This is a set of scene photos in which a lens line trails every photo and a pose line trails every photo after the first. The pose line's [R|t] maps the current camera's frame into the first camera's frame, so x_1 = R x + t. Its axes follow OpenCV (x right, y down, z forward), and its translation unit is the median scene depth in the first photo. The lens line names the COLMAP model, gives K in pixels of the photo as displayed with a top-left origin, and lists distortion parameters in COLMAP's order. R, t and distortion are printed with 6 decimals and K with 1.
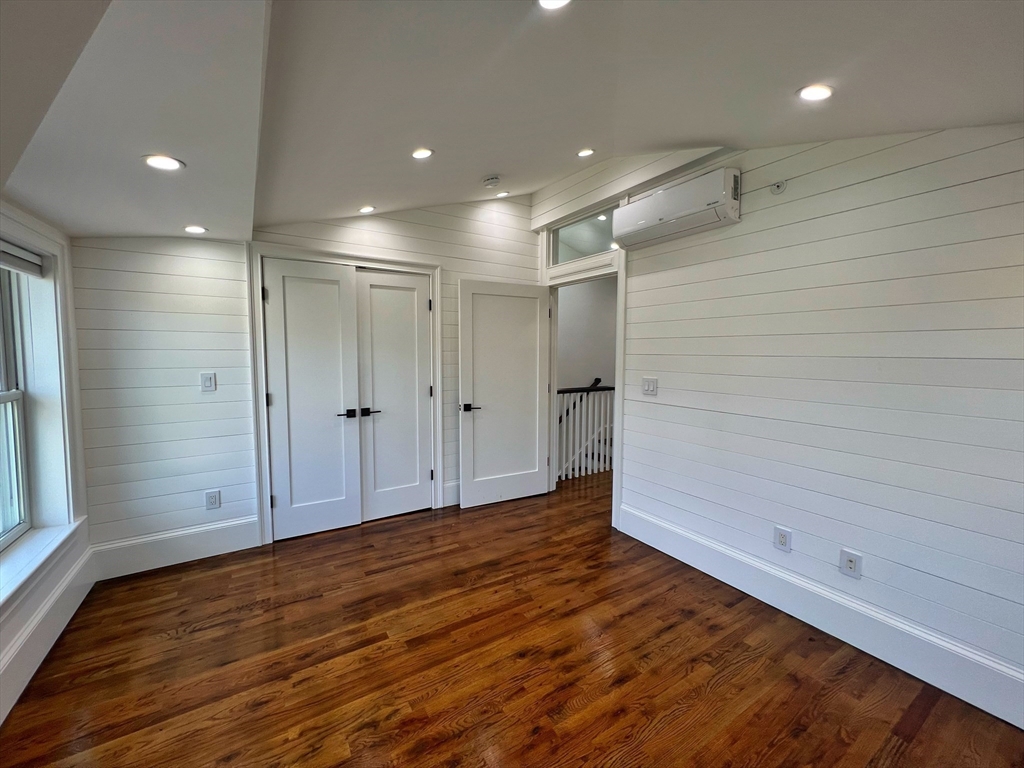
lens RADIAL K [[411.2, 0, 493.6], [0, 411.2, 380.4], [0, 0, 1]] dist [0.000769, 0.000852]
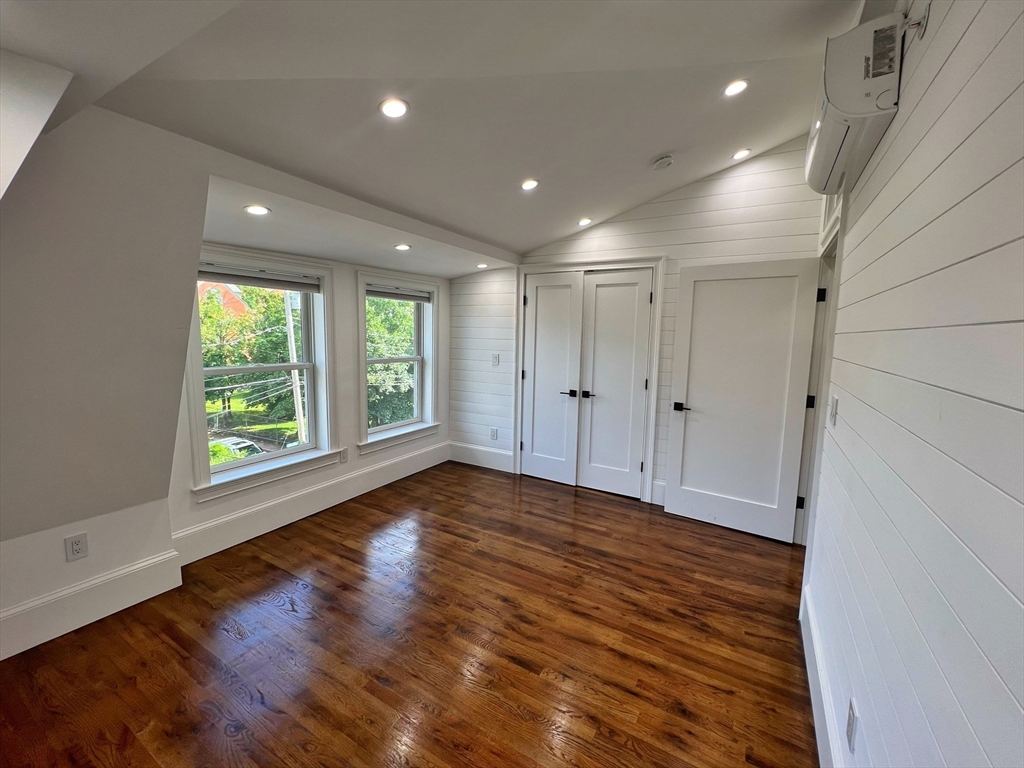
lens RADIAL K [[411.2, 0, 503.2], [0, 411.2, 378.0], [0, 0, 1]] dist [0.000769, 0.000852]
pose [[0.469563, 0.101334, -0.877064, 0.699417], [-0.083700, 0.994027, 0.070036, -0.037045], [0.878922, 0.040524, 0.475240, 0.268650]]
